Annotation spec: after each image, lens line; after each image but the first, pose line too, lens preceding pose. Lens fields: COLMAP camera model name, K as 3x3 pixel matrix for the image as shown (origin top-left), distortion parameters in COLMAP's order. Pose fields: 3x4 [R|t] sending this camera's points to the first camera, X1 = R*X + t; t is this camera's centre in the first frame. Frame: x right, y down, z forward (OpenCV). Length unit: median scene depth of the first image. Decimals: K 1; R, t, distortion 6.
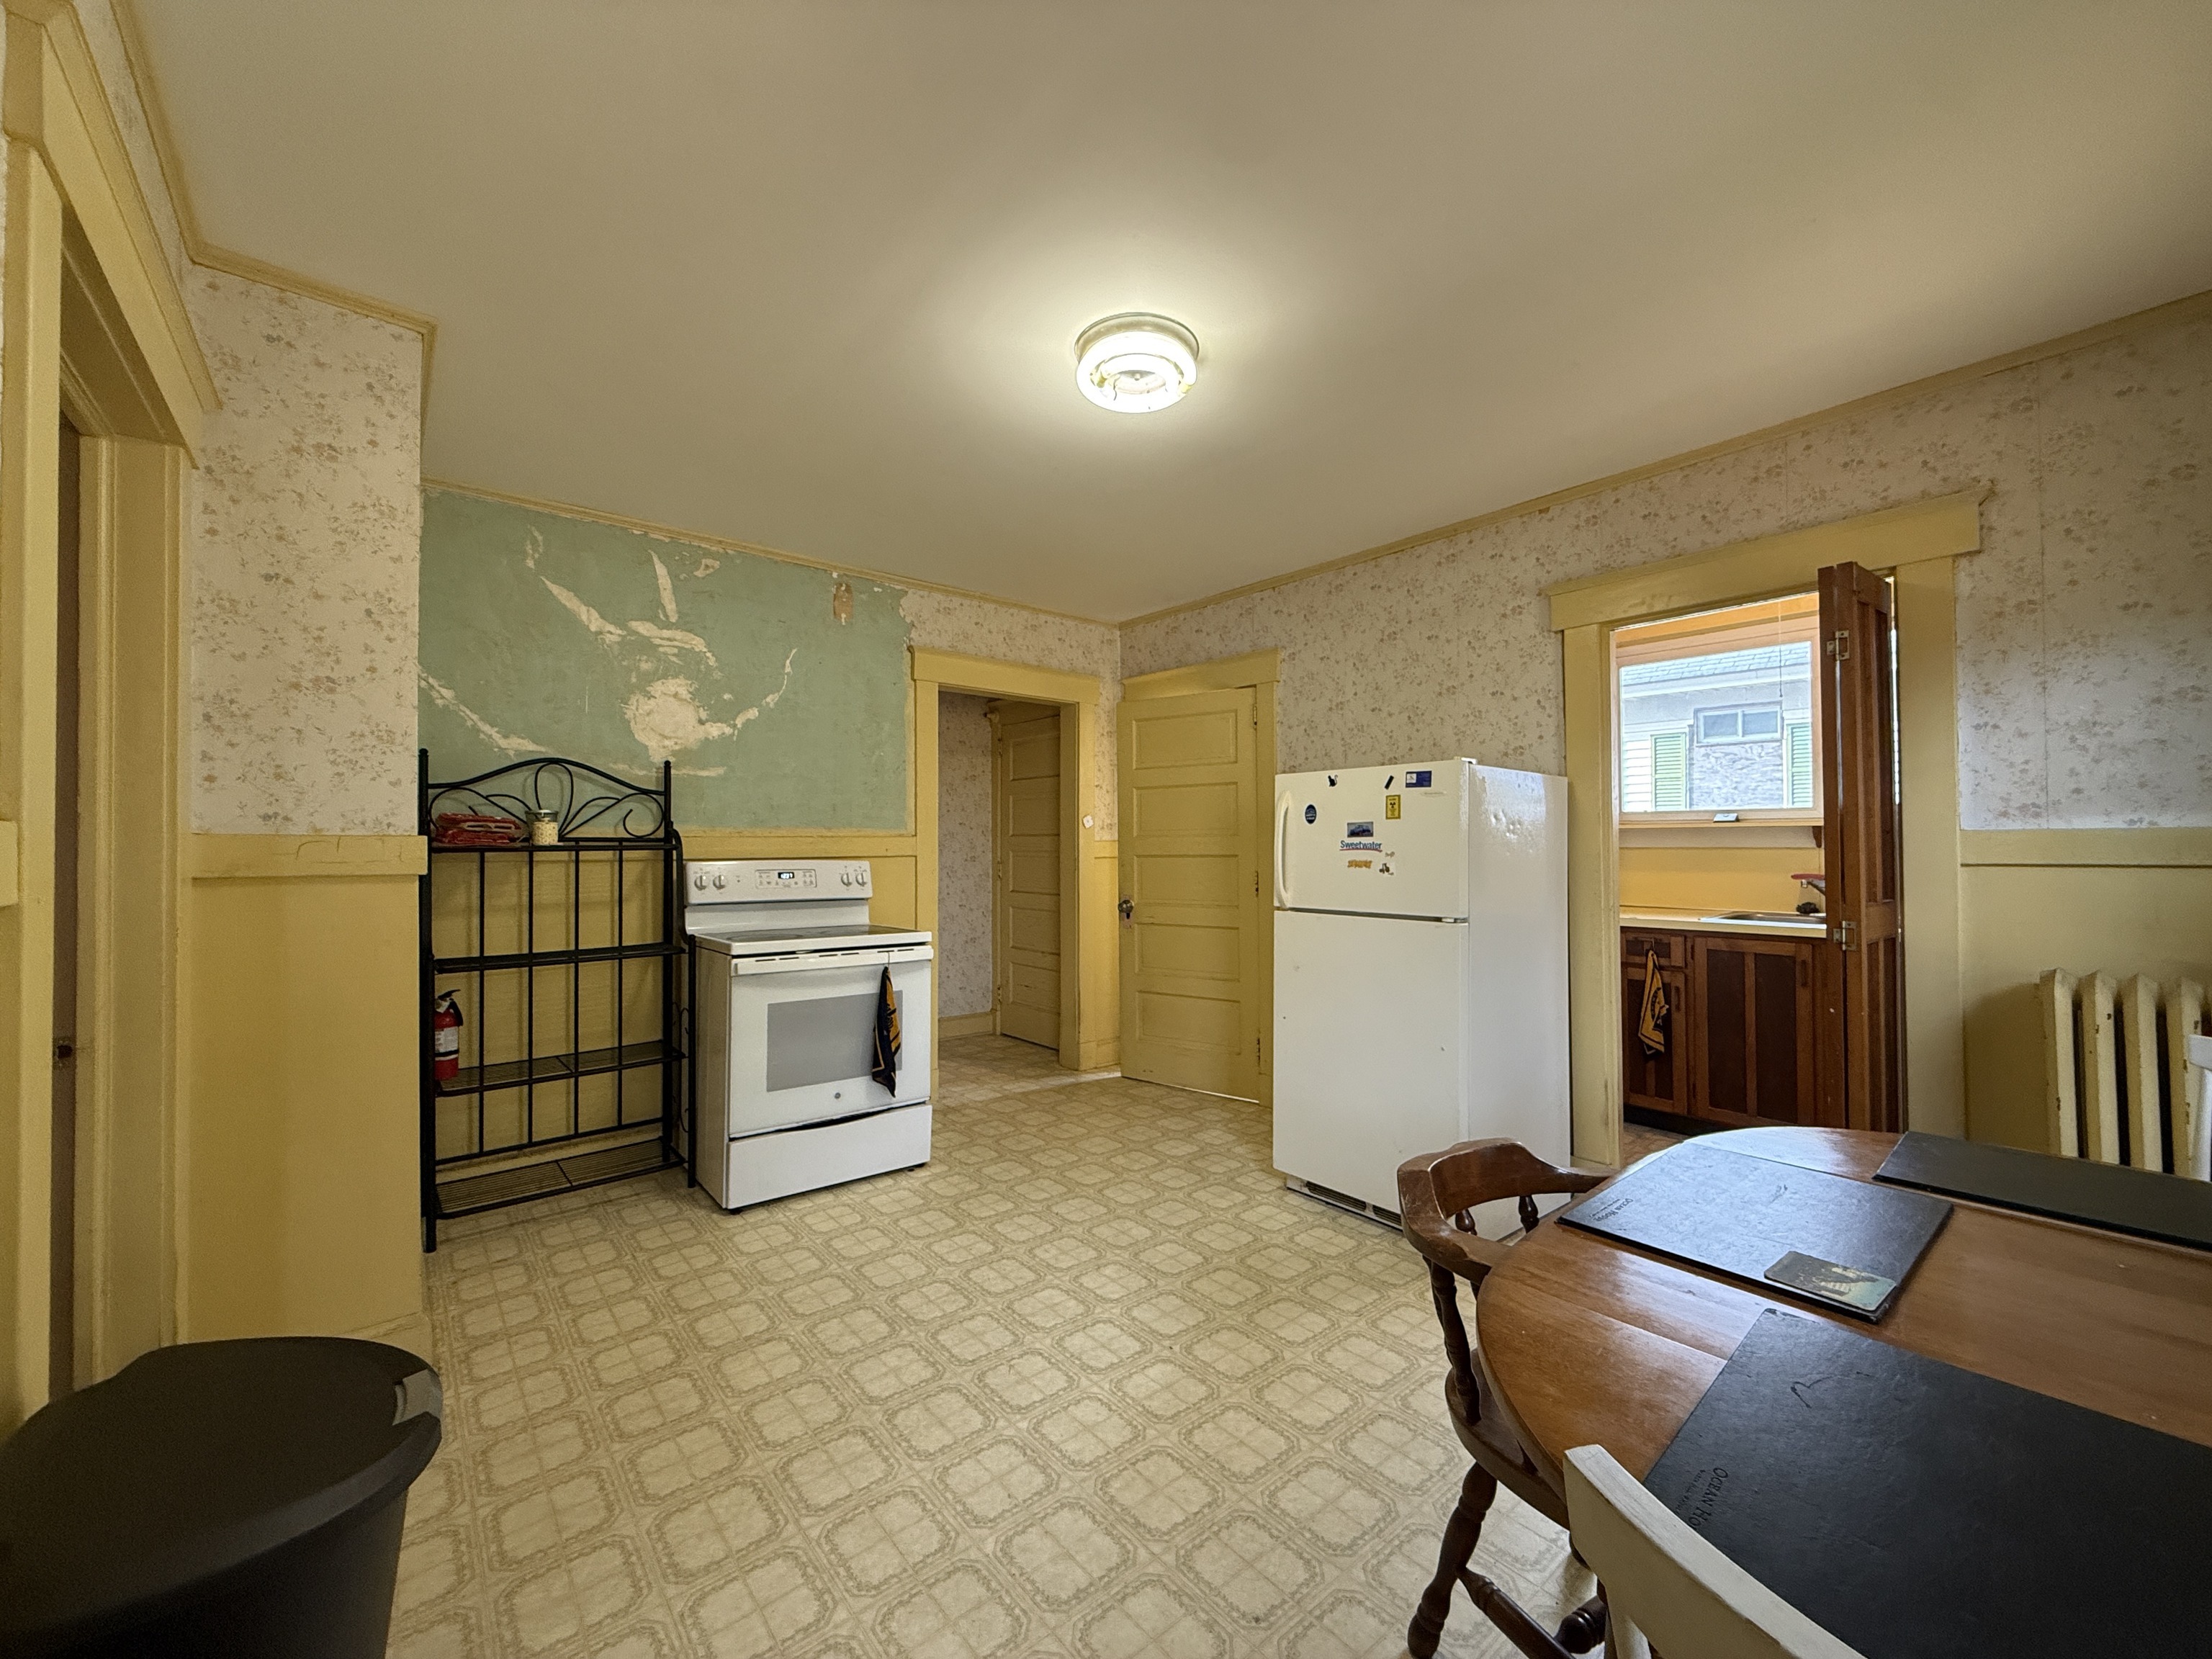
lens RADIAL K [[876.8, 0, 1102.6], [0, 876.8, 829.8], [0, 0, 1]] dist [0.002667, -0.000144]
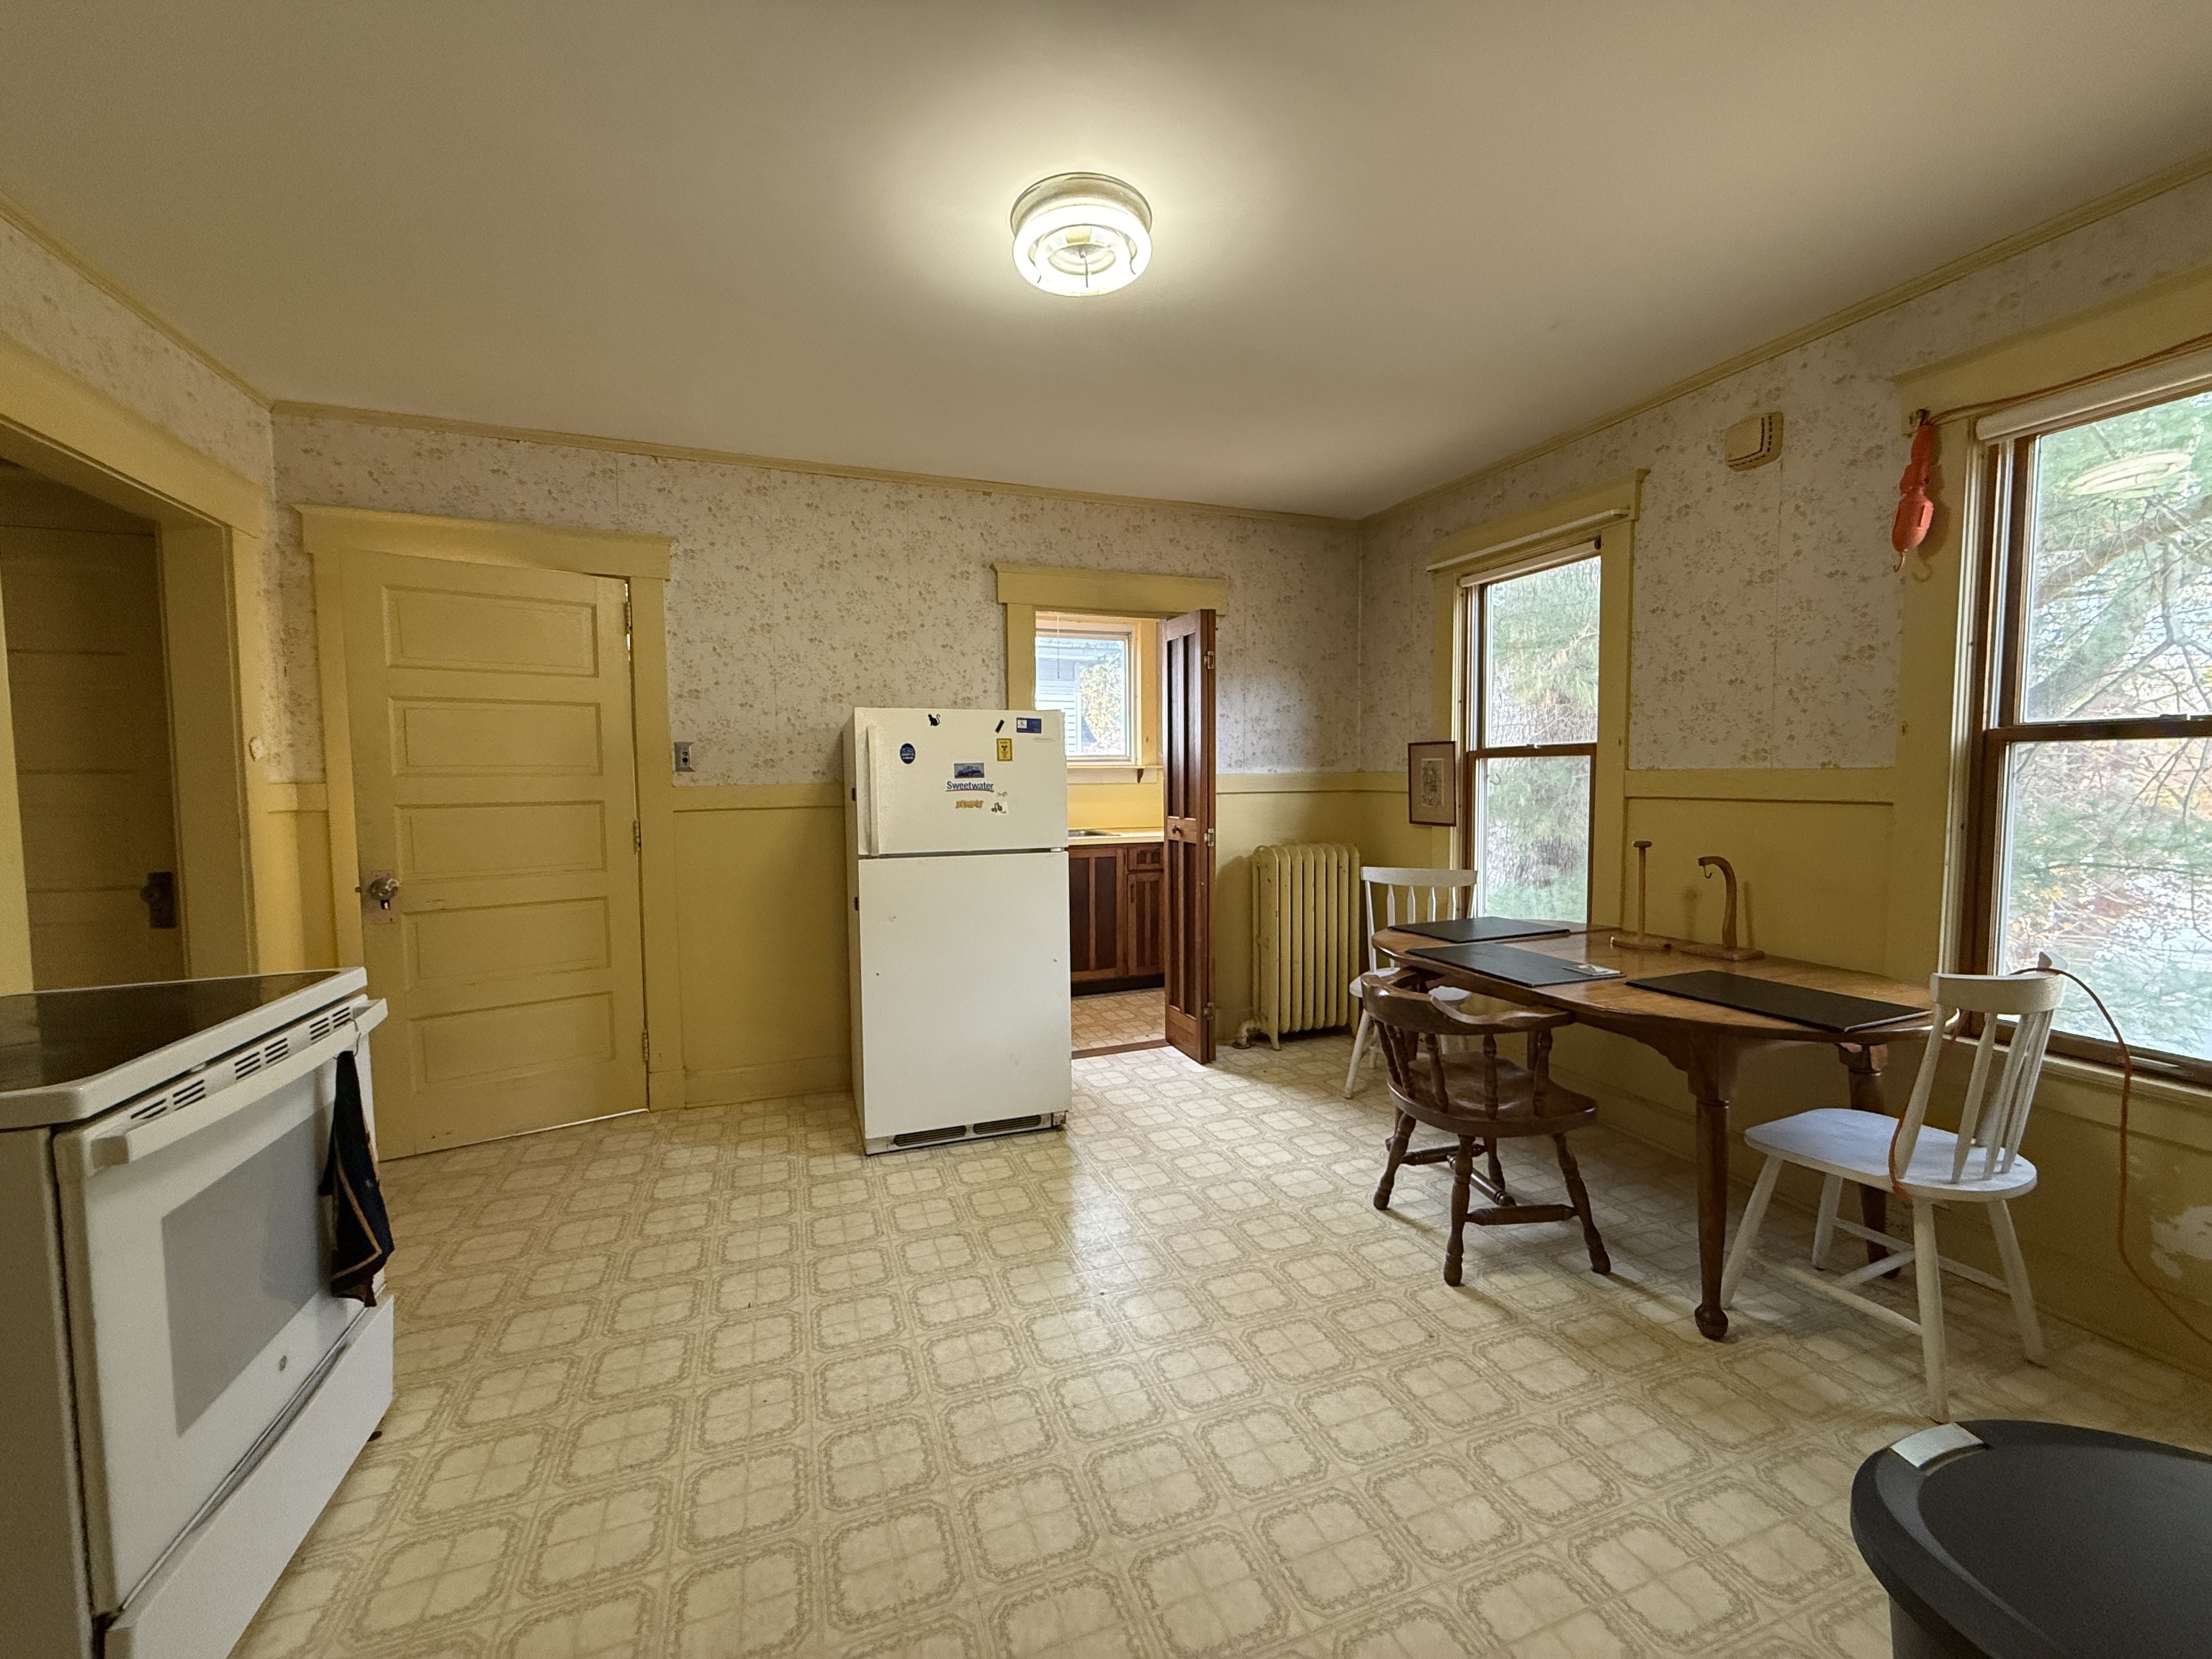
lens RADIAL K [[876.8, 0, 1109.0], [0, 876.8, 830.6], [0, 0, 1]] dist [0.002667, -0.000144]
pose [[0.328096, -0.058144, 0.942853, -0.566007], [-0.010003, 0.997834, 0.065016, 0.001367], [-0.944591, -0.030763, 0.326804, 0.467765]]
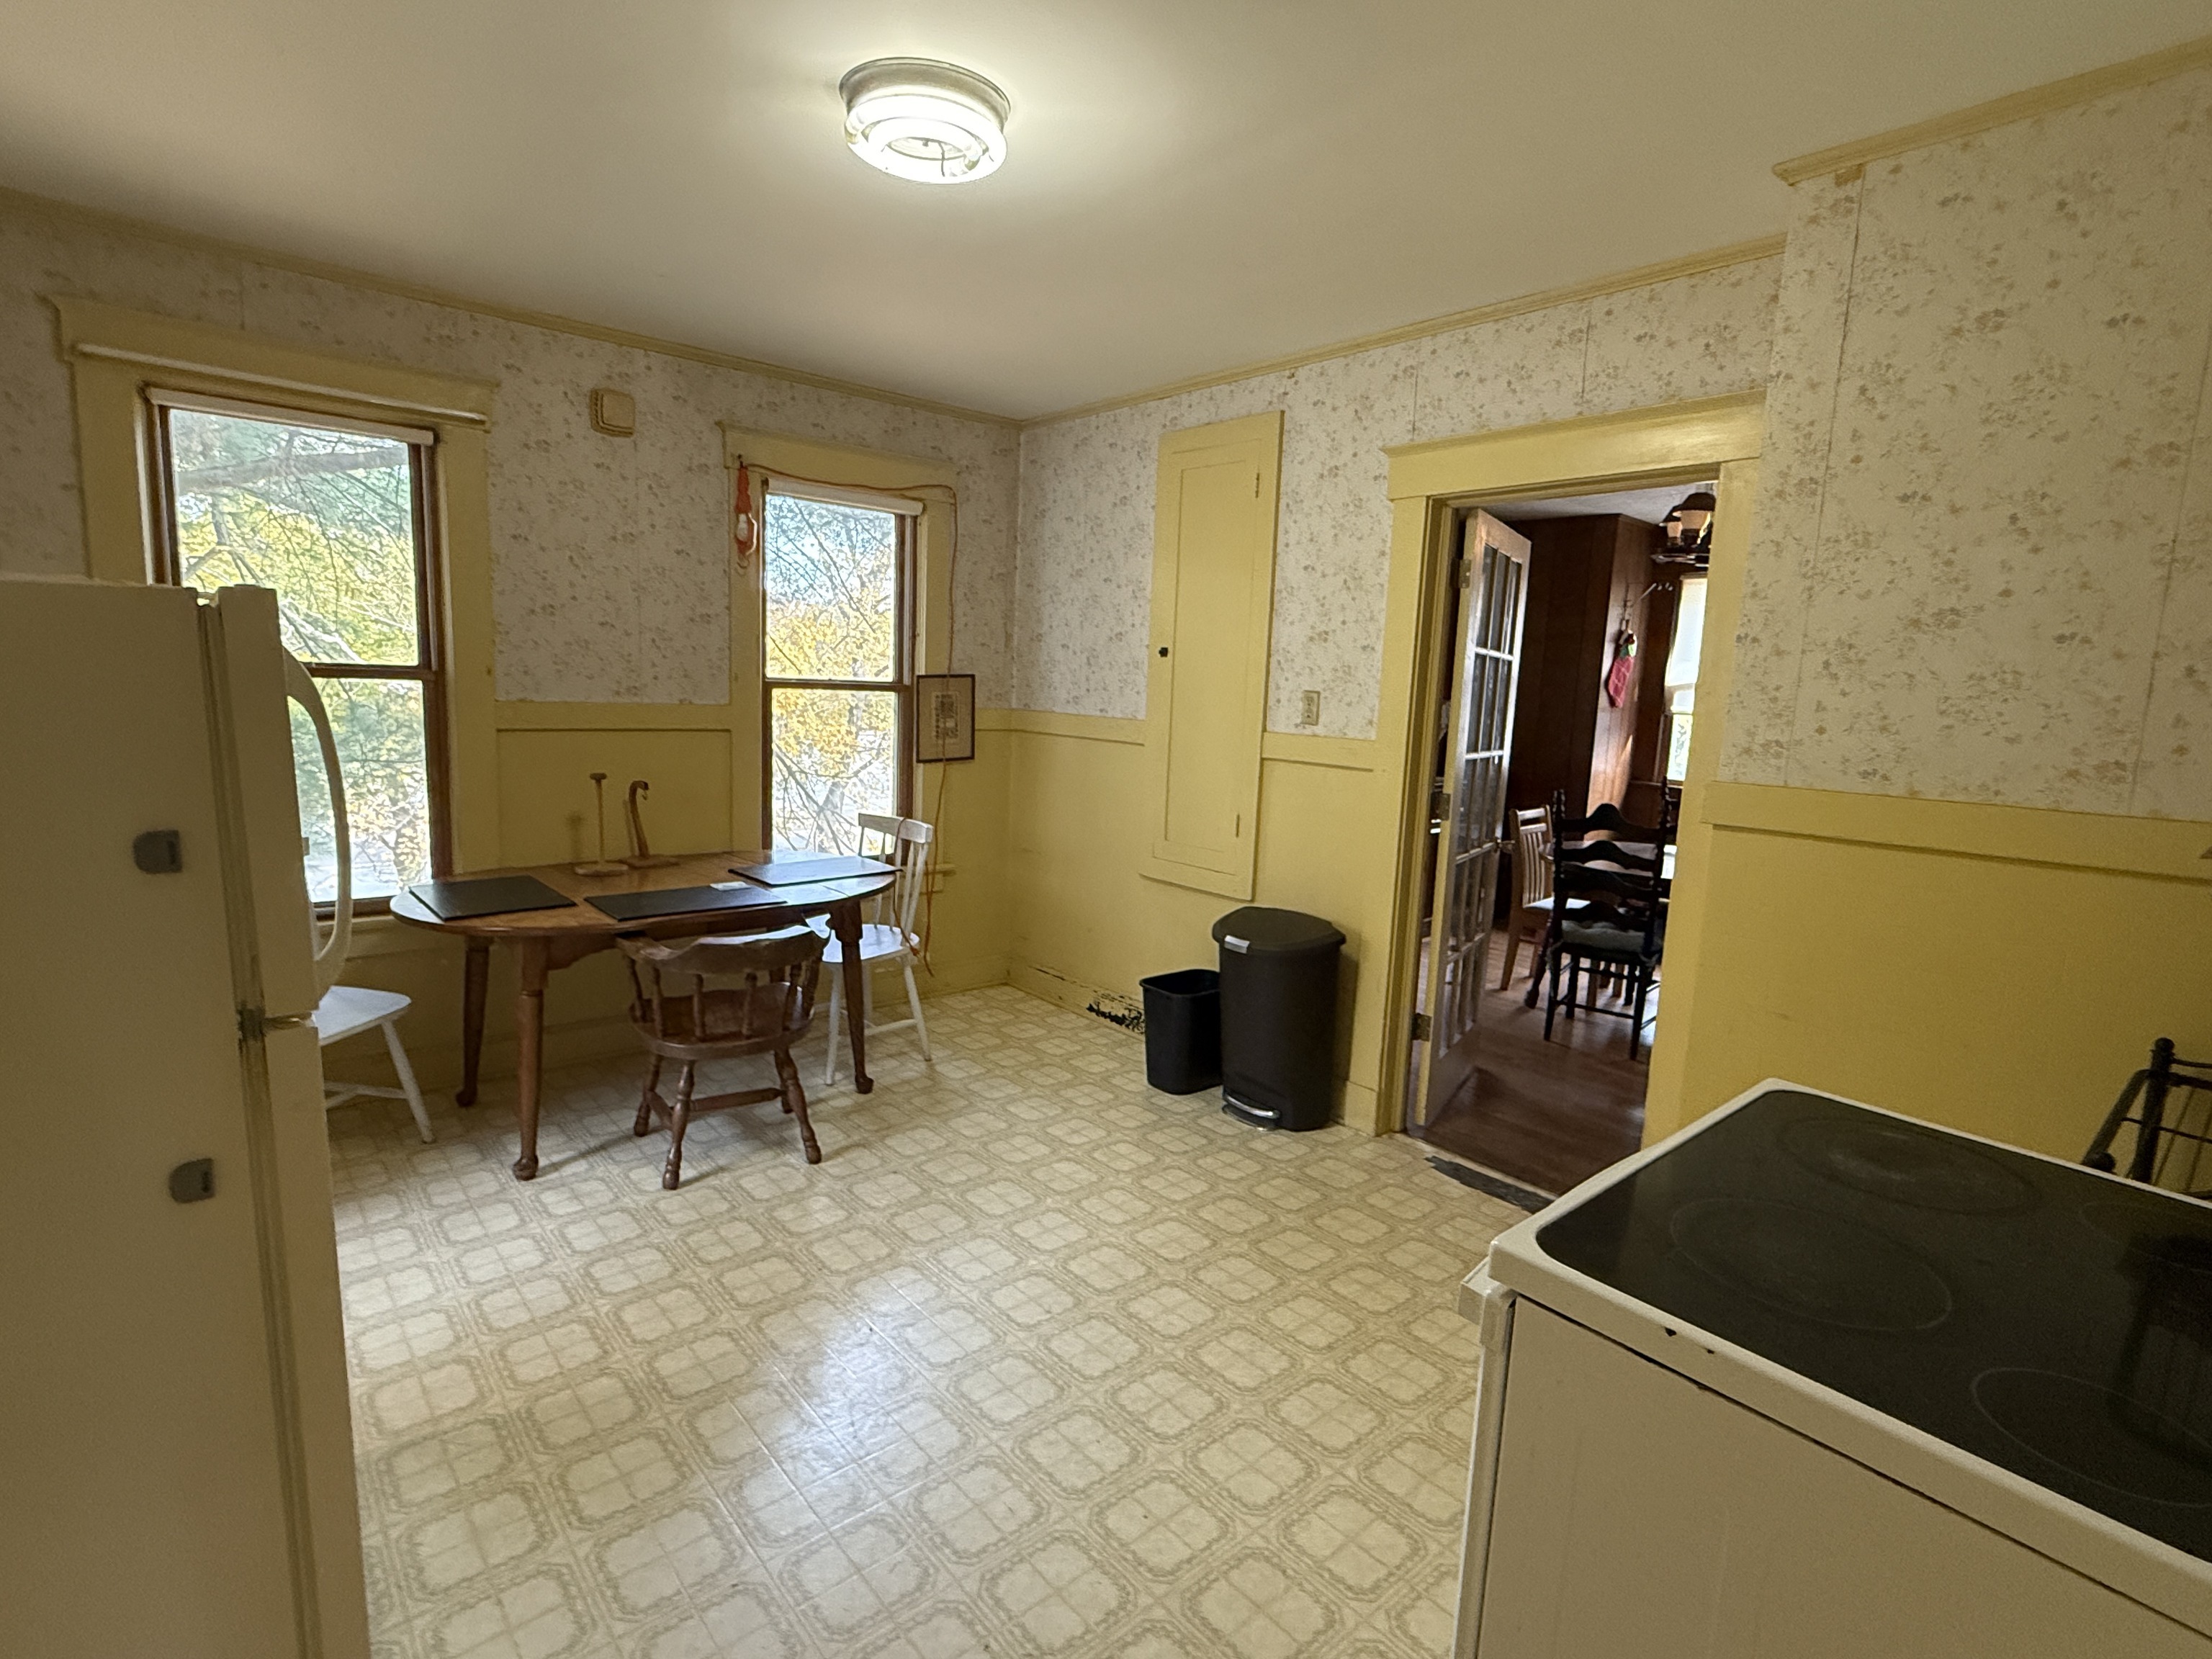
lens RADIAL K [[1096.6, 0, 1098.0], [0, 1096.6, 833.0], [0, 0, 1]] dist [-0.002499, 0.000096]
pose [[-0.999304, -0.034138, -0.015064, -0.080255], [-0.035752, 0.991554, 0.124671, -0.036288], [0.010681, 0.125123, -0.992084, 1.394531]]
